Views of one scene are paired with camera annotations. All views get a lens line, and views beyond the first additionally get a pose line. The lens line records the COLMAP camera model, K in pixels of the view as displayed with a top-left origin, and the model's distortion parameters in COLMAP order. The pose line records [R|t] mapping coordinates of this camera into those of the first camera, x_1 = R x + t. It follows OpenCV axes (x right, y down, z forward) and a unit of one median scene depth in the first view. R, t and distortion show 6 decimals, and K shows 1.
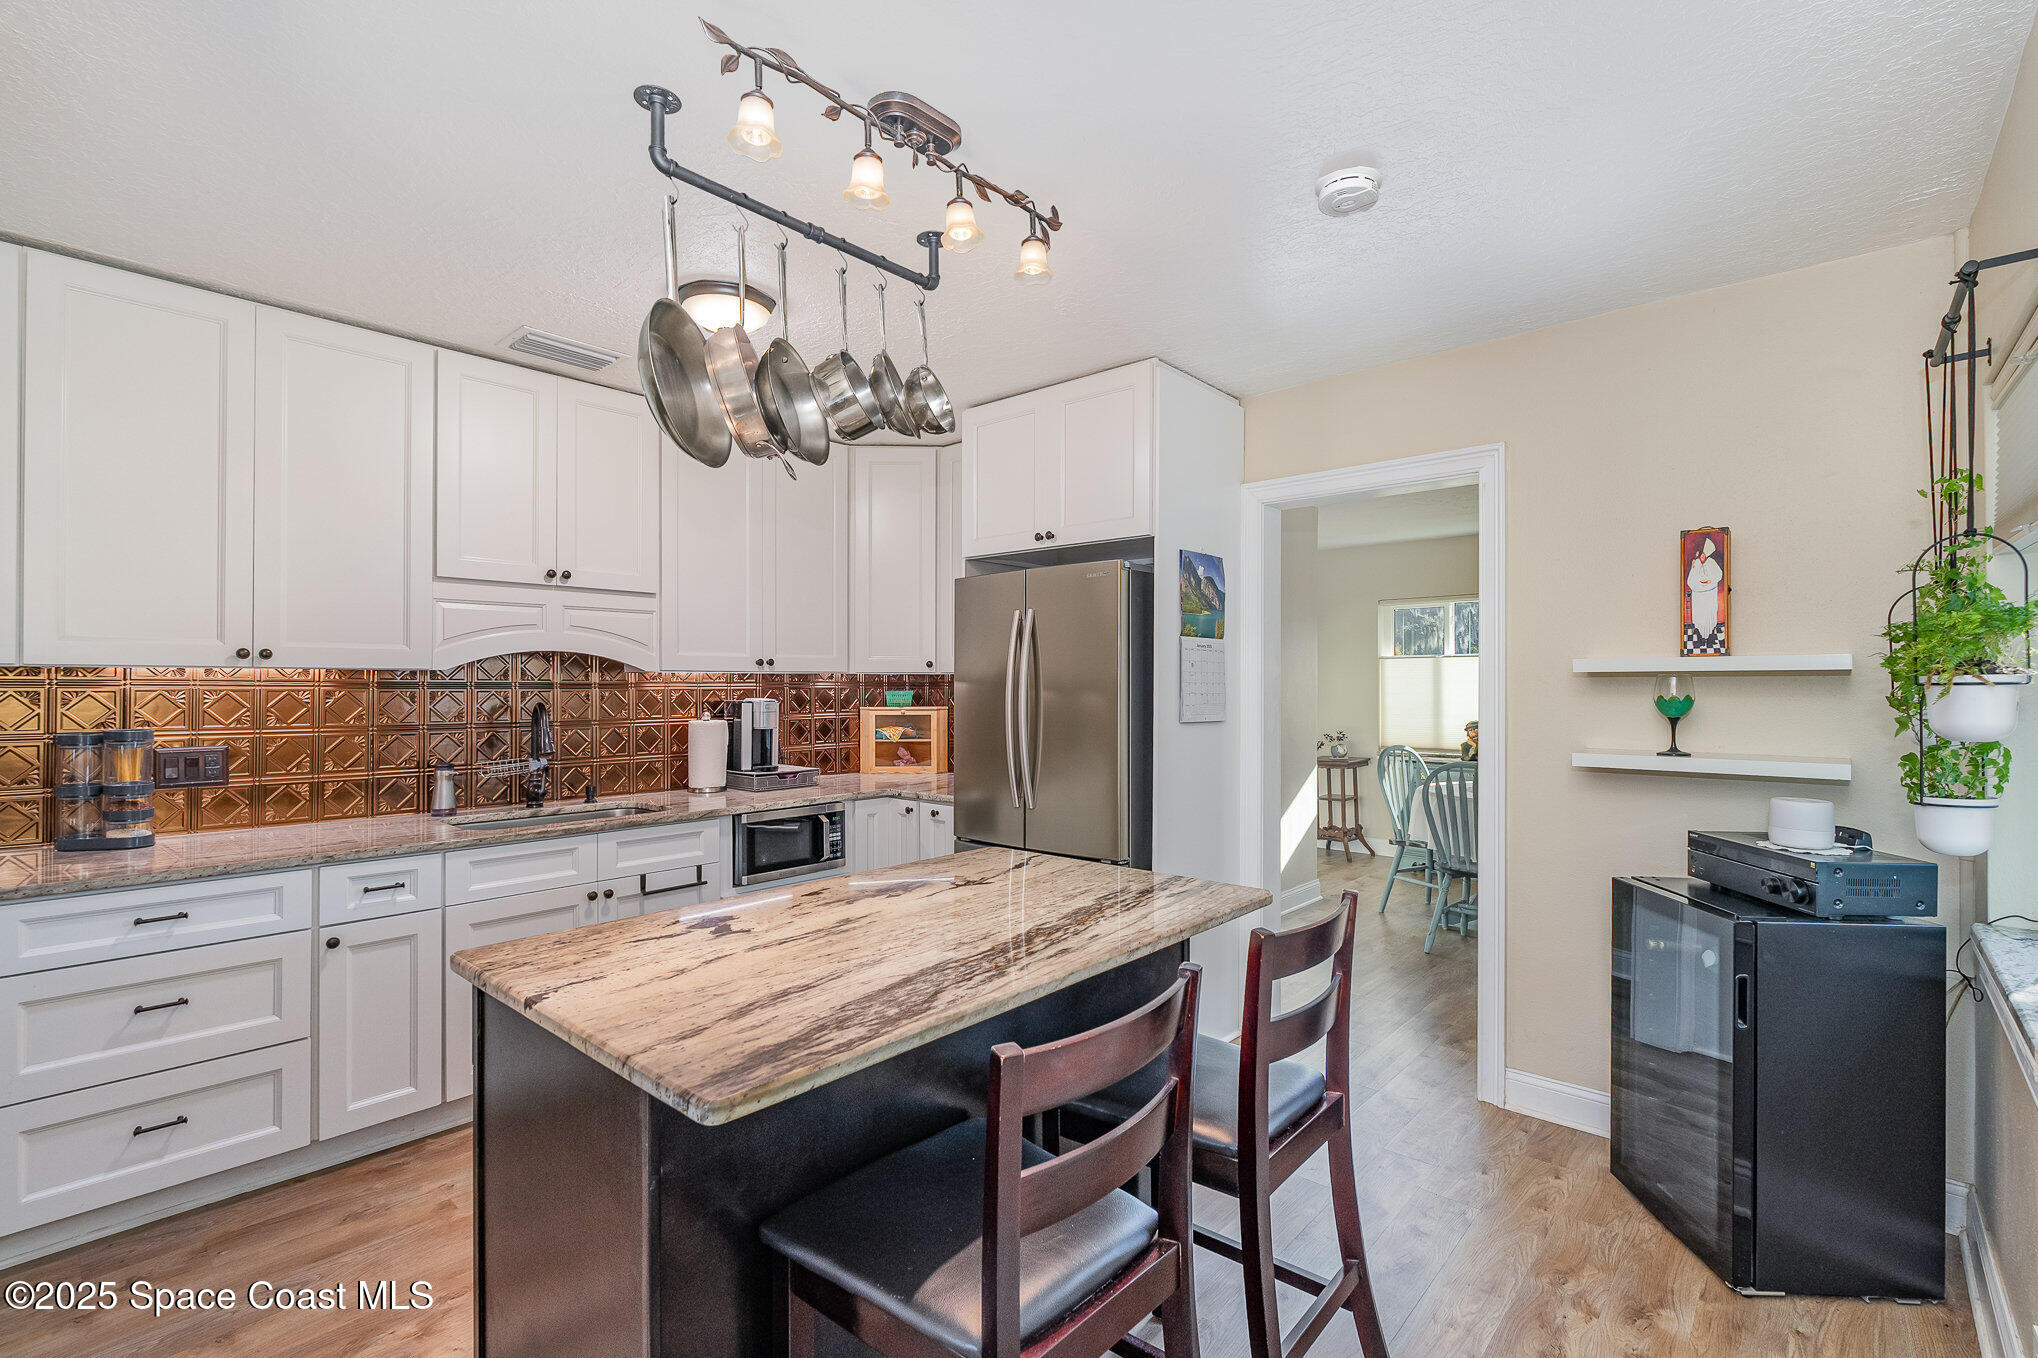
lens RADIAL K [[902.3, 0, 1038.2], [0, 902.3, 679.5], [0, 0, 1]] dist [-0.003379, 0.000016]
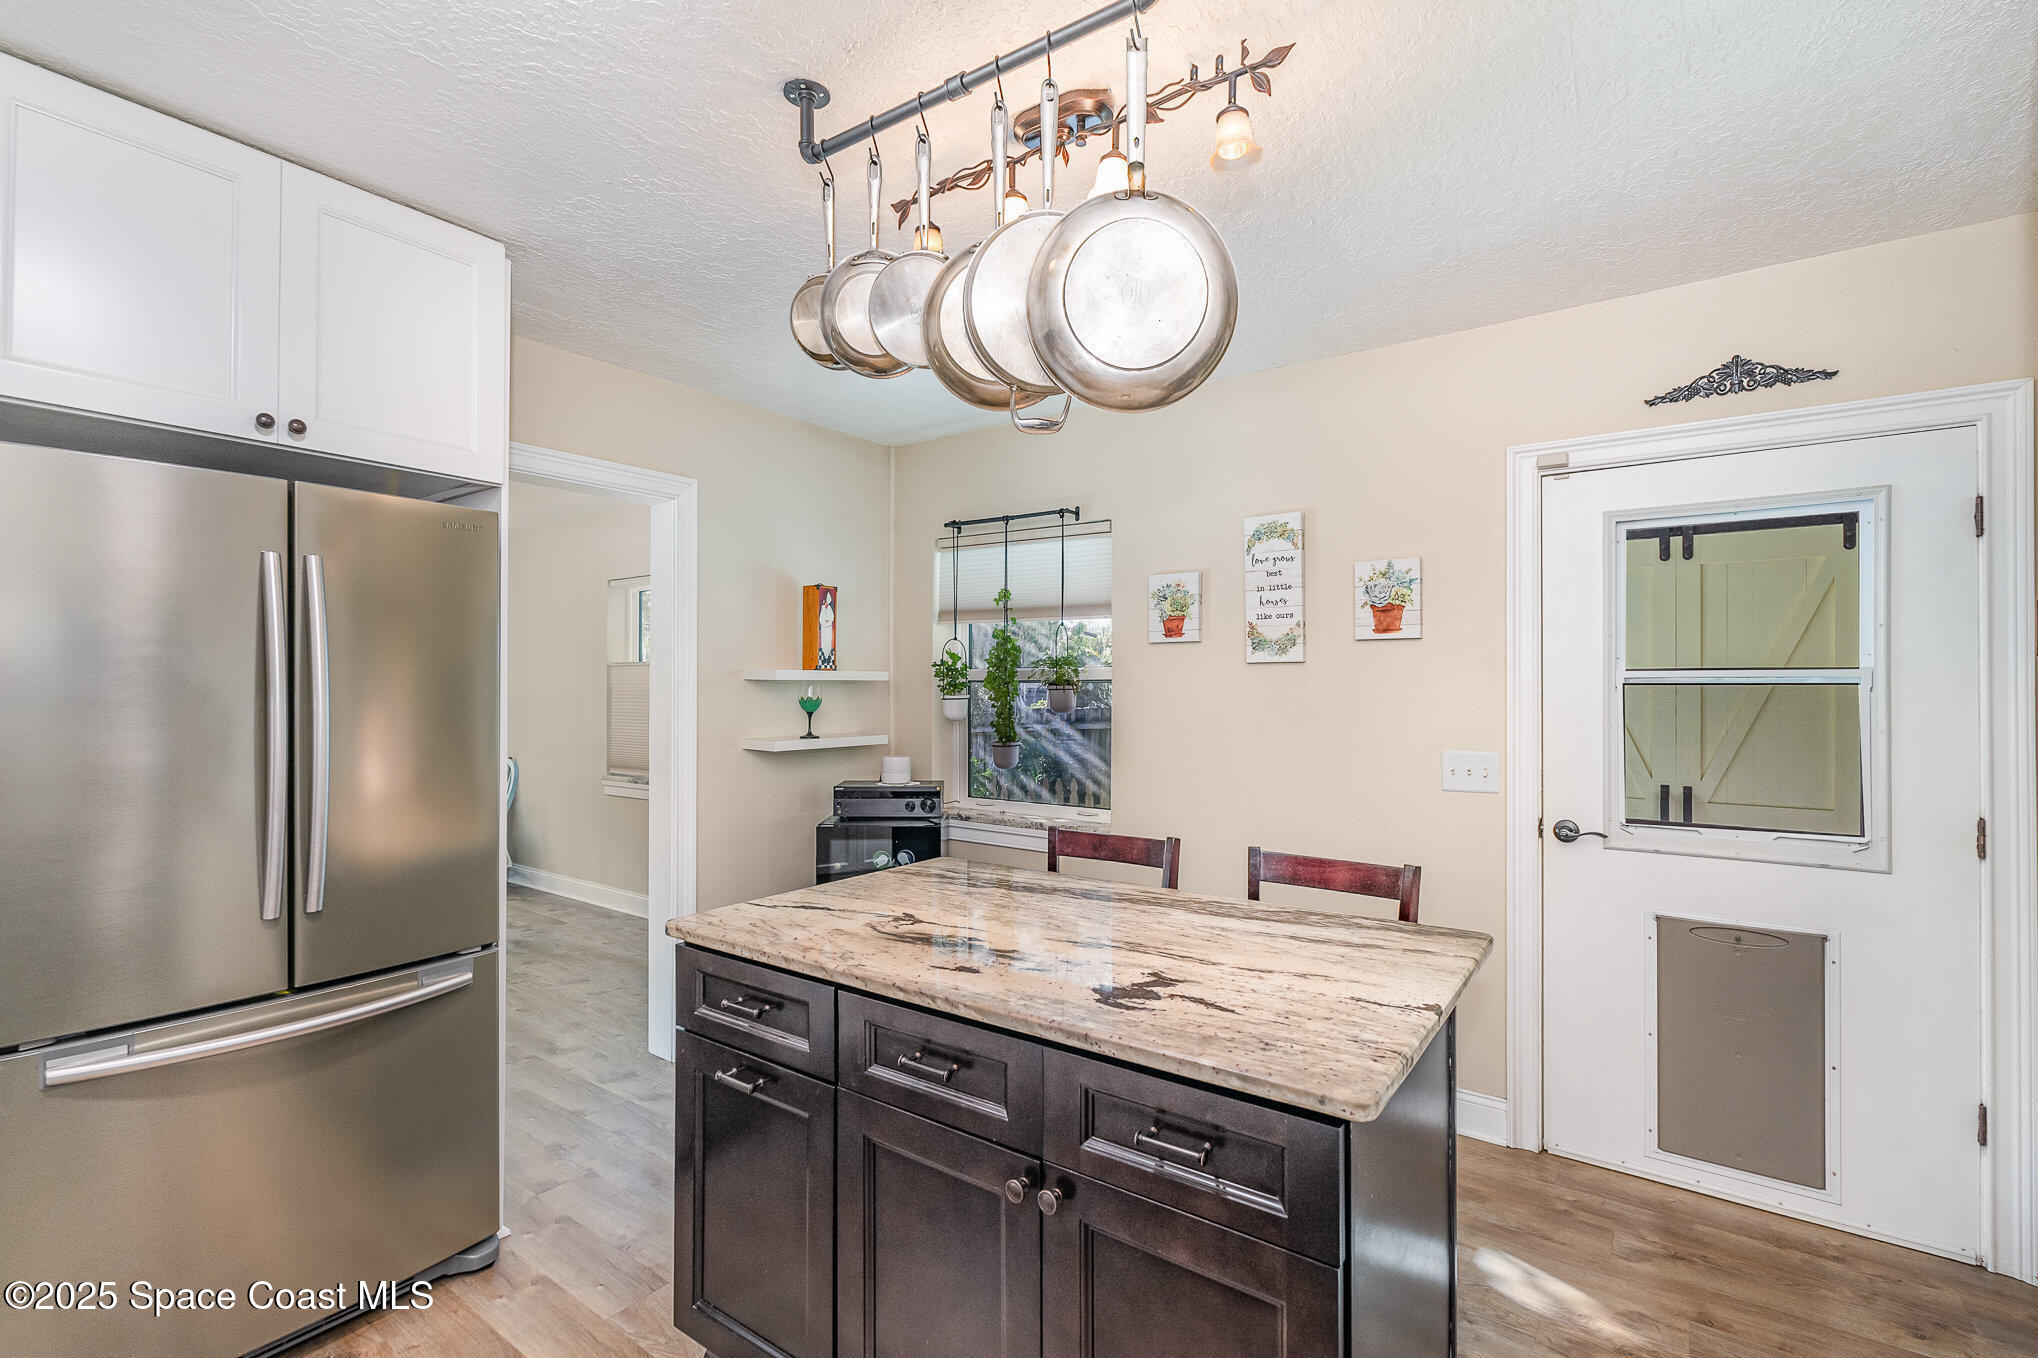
lens RADIAL K [[910.9, 0, 1014.6], [0, 910.9, 686.3], [0, 0, 1]] dist [0.024462, 0.000120]
pose [[-0.080335, -0.000476, 0.996768, -0.802899], [-0.004843, 0.999988, 0.000087, -0.000862], [-0.996756, -0.004820, -0.080336, 0.808204]]
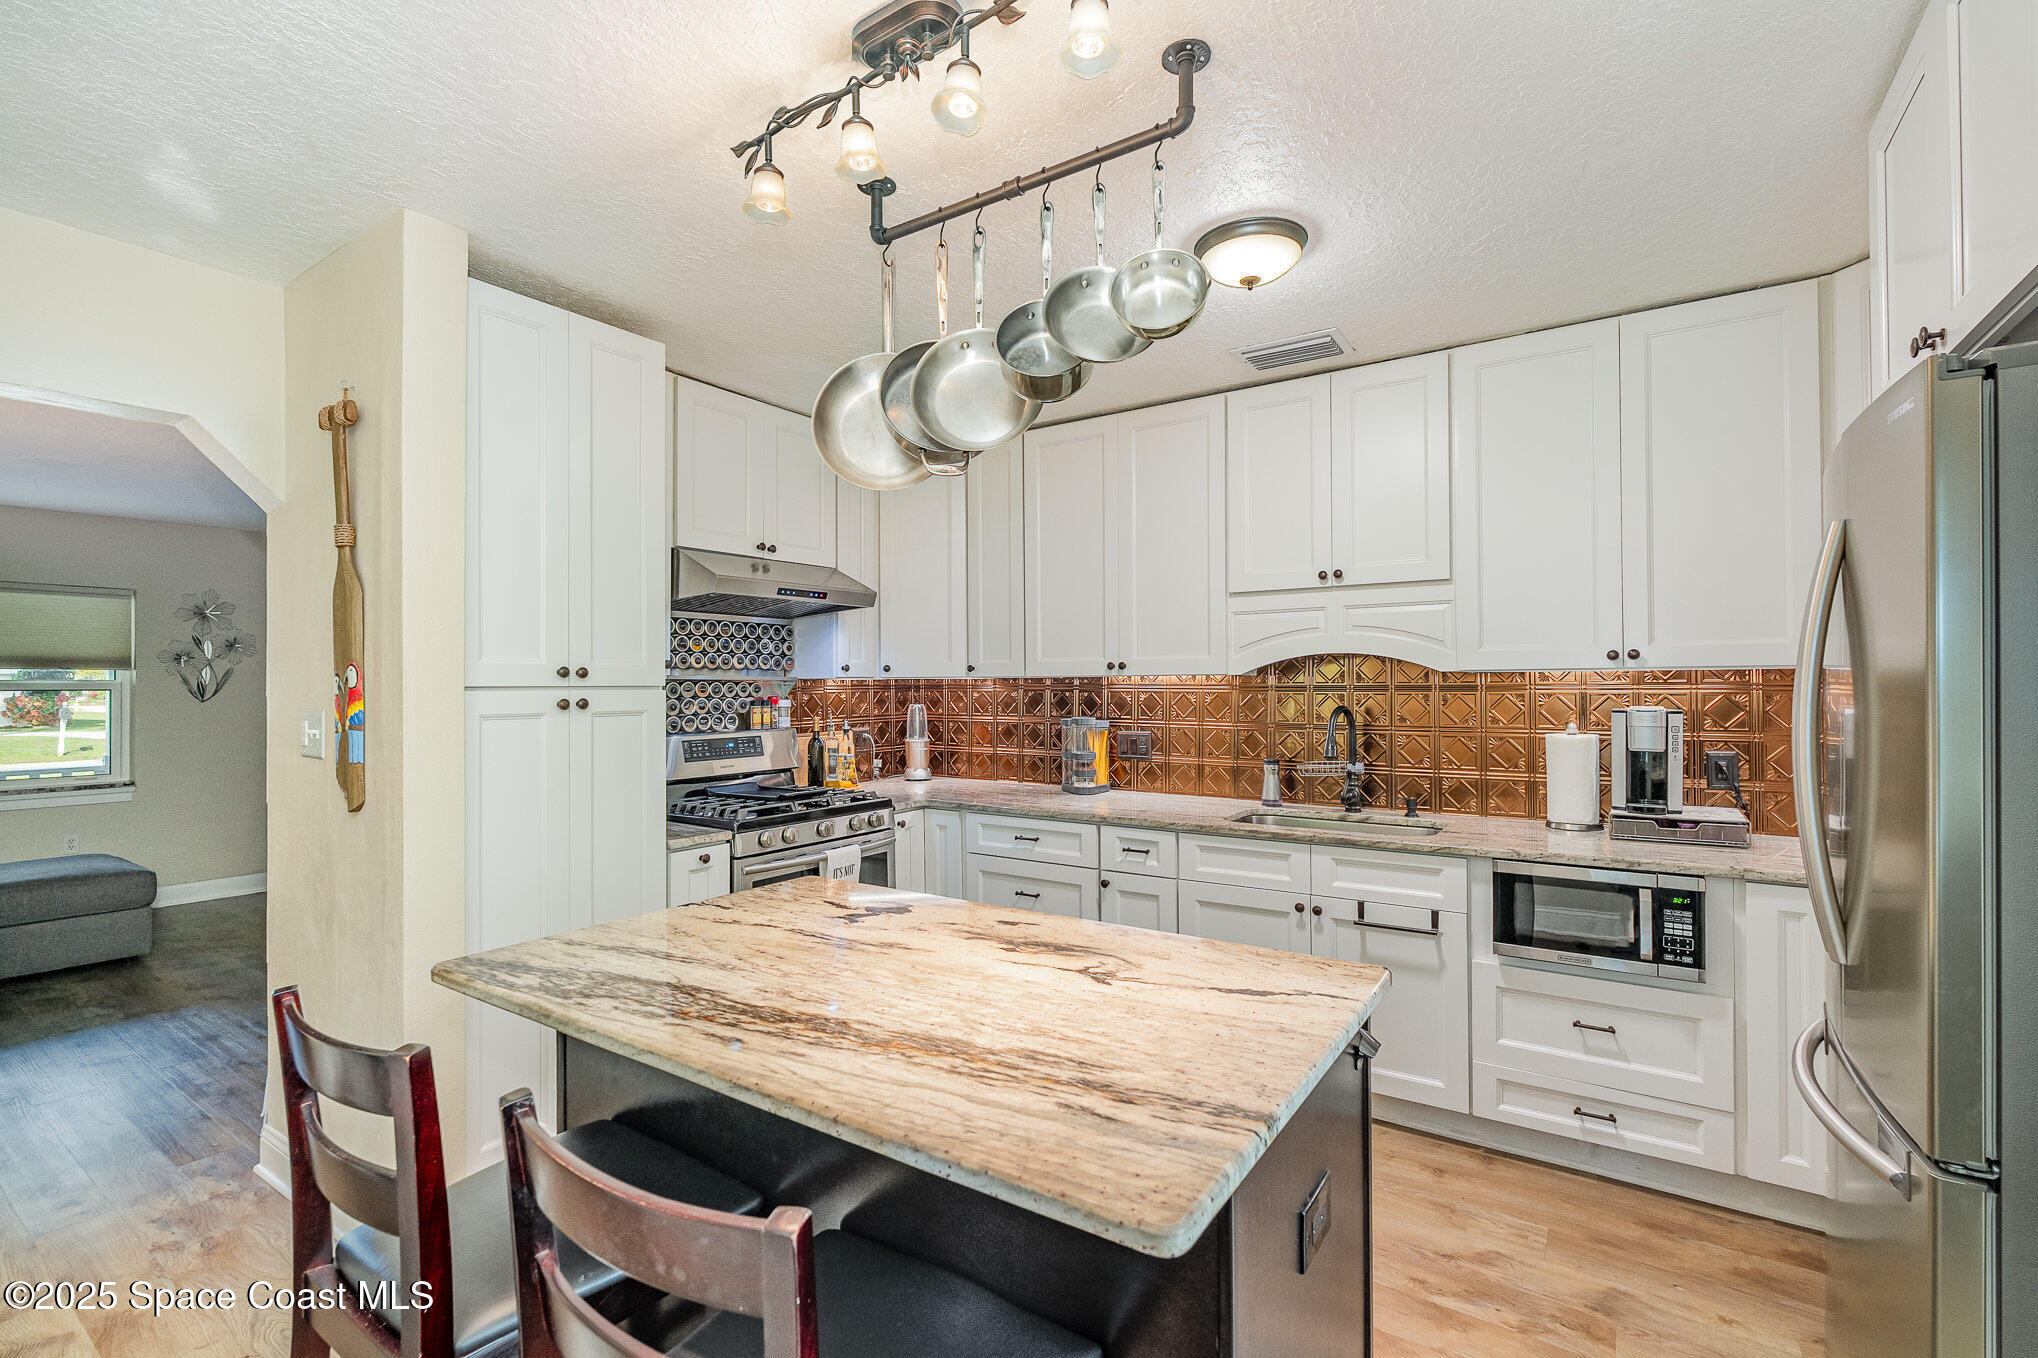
lens RADIAL K [[902.3, 0, 1030.4], [0, 902.3, 681.1], [0, 0, 1]] dist [-0.003379, 0.000016]
pose [[0.123592, -0.006915, -0.992309, 0.513434], [0.011039, 0.999923, -0.005593, 0.000692], [0.992272, -0.010262, 0.123659, 0.720826]]
